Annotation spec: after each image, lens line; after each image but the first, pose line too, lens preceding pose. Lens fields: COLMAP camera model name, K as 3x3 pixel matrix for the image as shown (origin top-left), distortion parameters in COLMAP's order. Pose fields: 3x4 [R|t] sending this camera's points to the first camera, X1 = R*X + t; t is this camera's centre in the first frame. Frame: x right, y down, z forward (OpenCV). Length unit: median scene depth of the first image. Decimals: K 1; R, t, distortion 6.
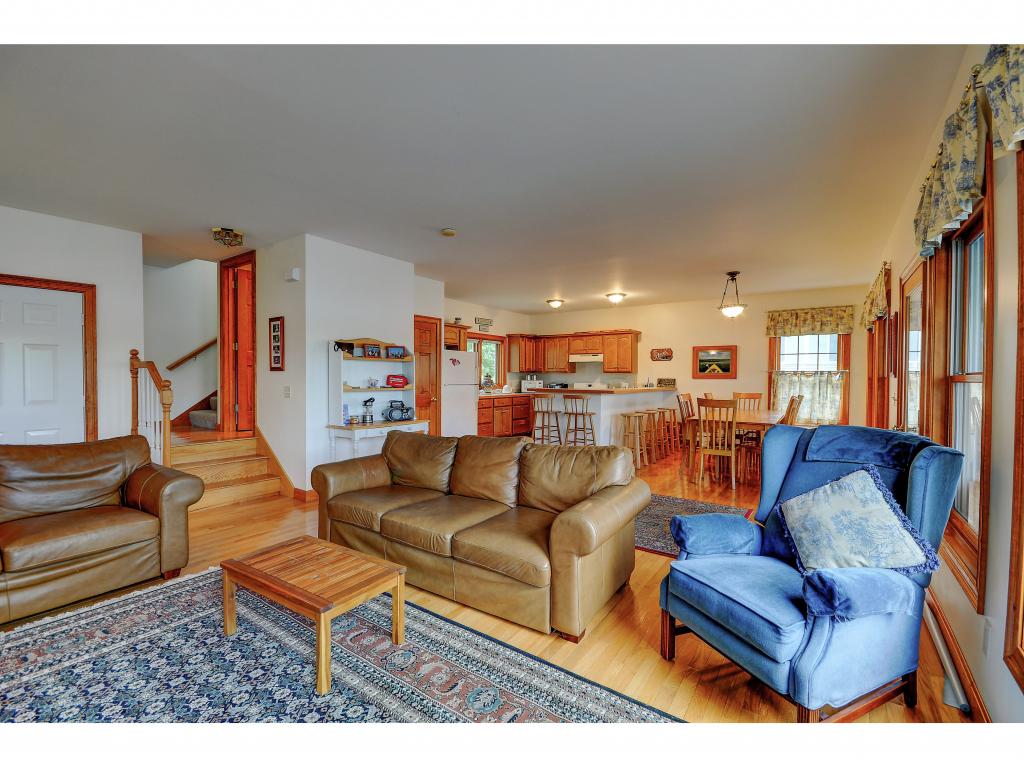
lens RADIAL K [[448.5, 0, 512.0], [0, 448.5, 385.1], [0, 0, 1]] dist [0.005638, -0.010108]
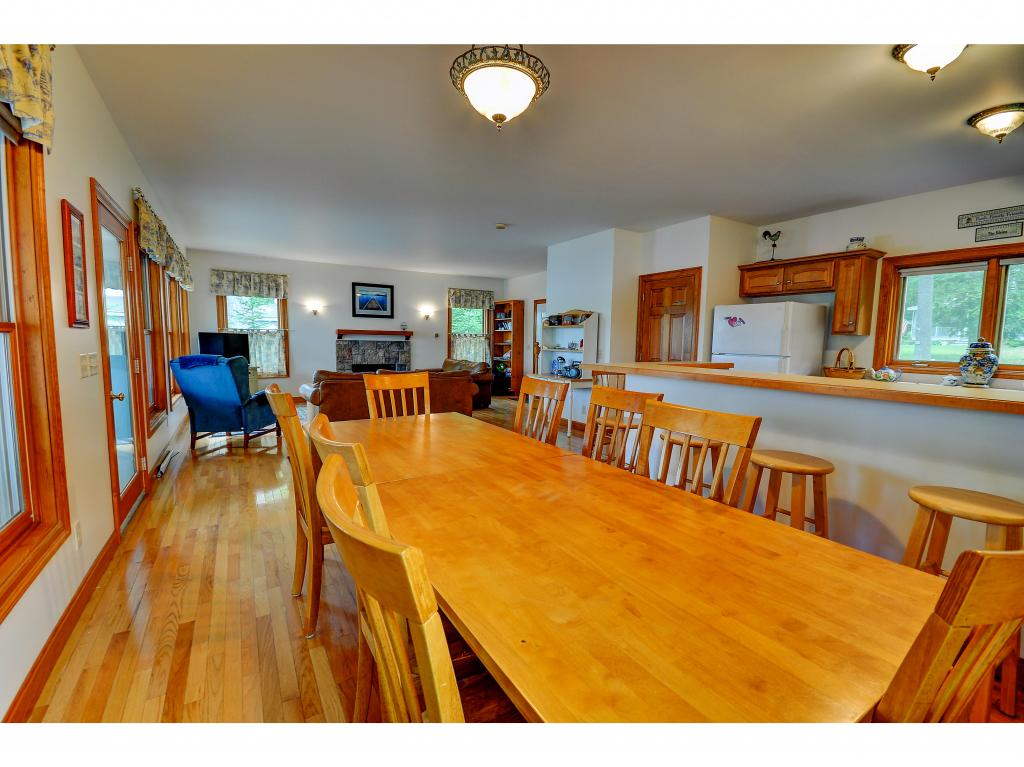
lens RADIAL K [[446.2, 0, 512.7], [0, 446.2, 385.1], [0, 0, 1]] dist [0.014738, -0.014955]
pose [[-0.397158, 0.082073, -0.914073, 0.531931], [-0.035414, 0.993881, 0.104626, -0.011038], [0.917067, 0.073924, -0.391821, 0.784148]]
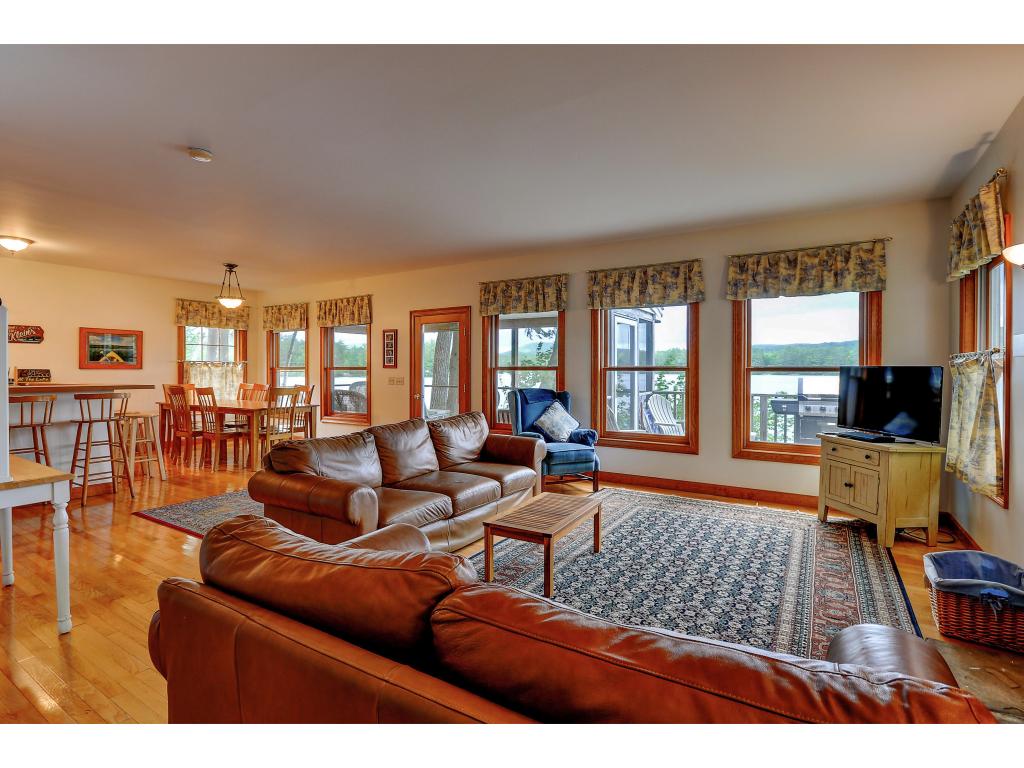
lens RADIAL K [[491.3, 0, 537.1], [0, 491.3, 375.2], [0, 0, 1]] dist [-0.001352, -0.001577]
pose [[-0.085202, -0.014690, 0.996255, -0.470492], [0.015594, 0.999749, 0.016075, -0.005049], [-0.996242, 0.016905, -0.084952, 0.282724]]
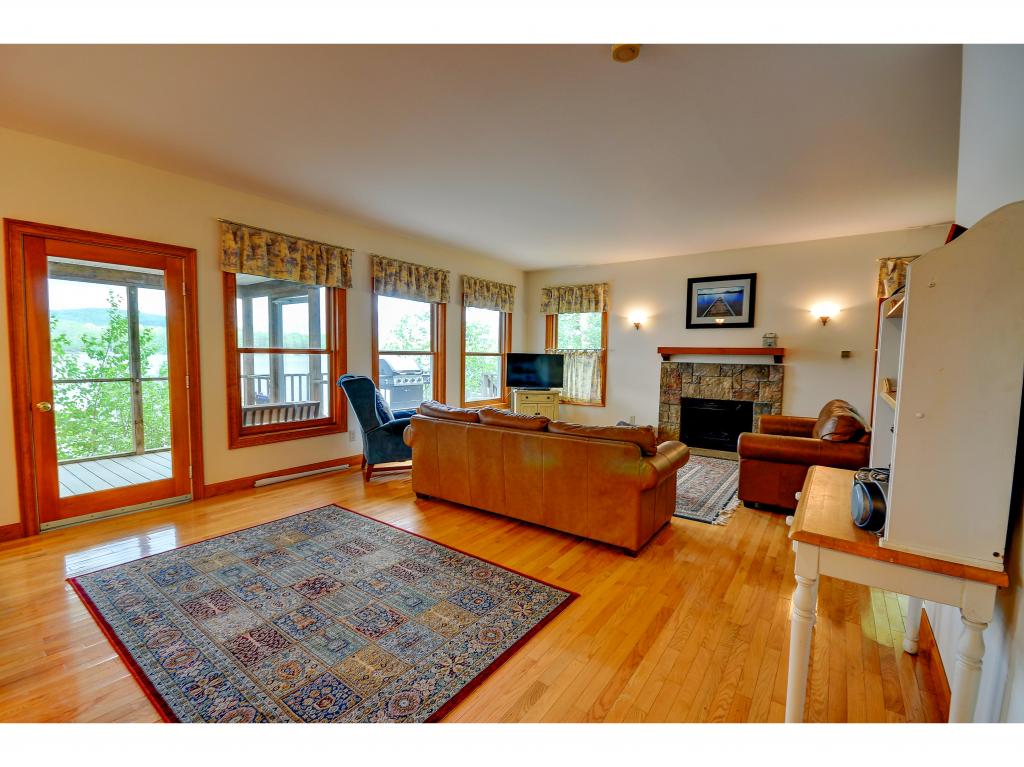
lens RADIAL K [[448.5, 0, 512.0], [0, 448.5, 385.1], [0, 0, 1]] dist [0.005638, -0.010108]
pose [[-0.999686, -0.020651, 0.014191, -0.027491], [-0.019355, 0.996099, 0.086090, -0.013641], [-0.015914, 0.085789, -0.996186, 0.752055]]
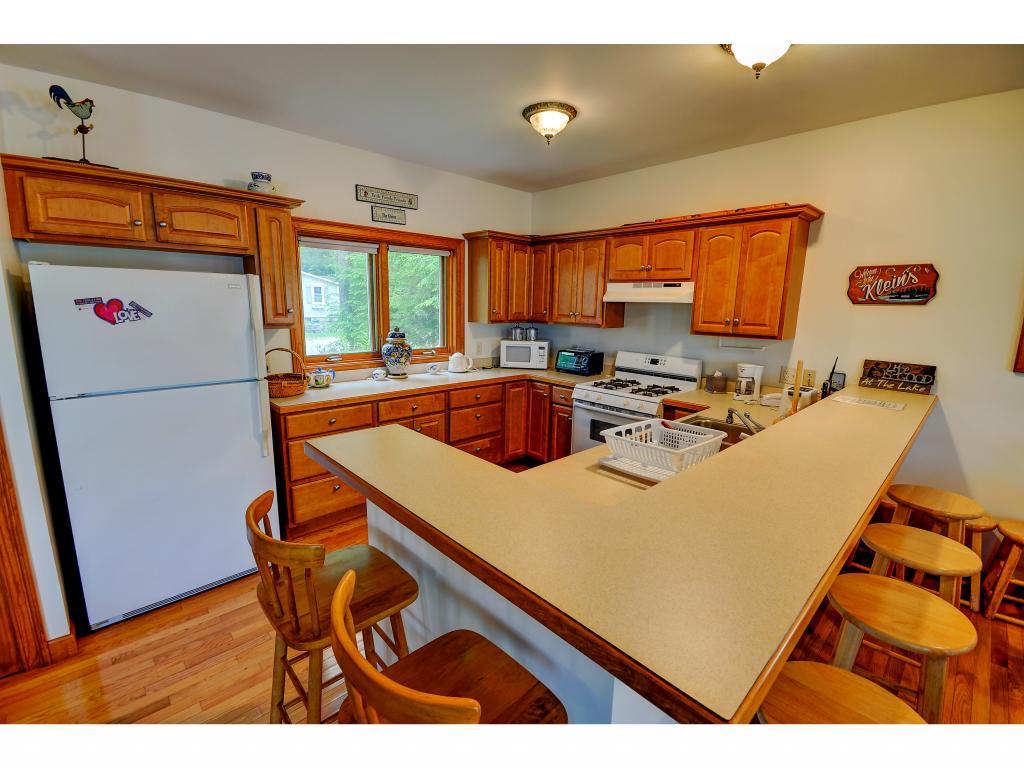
lens RADIAL K [[448.5, 0, 512.0], [0, 448.5, 385.6], [0, 0, 1]] dist [0.005638, -0.010108]
pose [[0.979565, 0.049731, -0.194883, 0.138286], [-0.017112, 0.986042, 0.165613, -0.045378], [0.200399, -0.158893, 0.966743, 0.629618]]
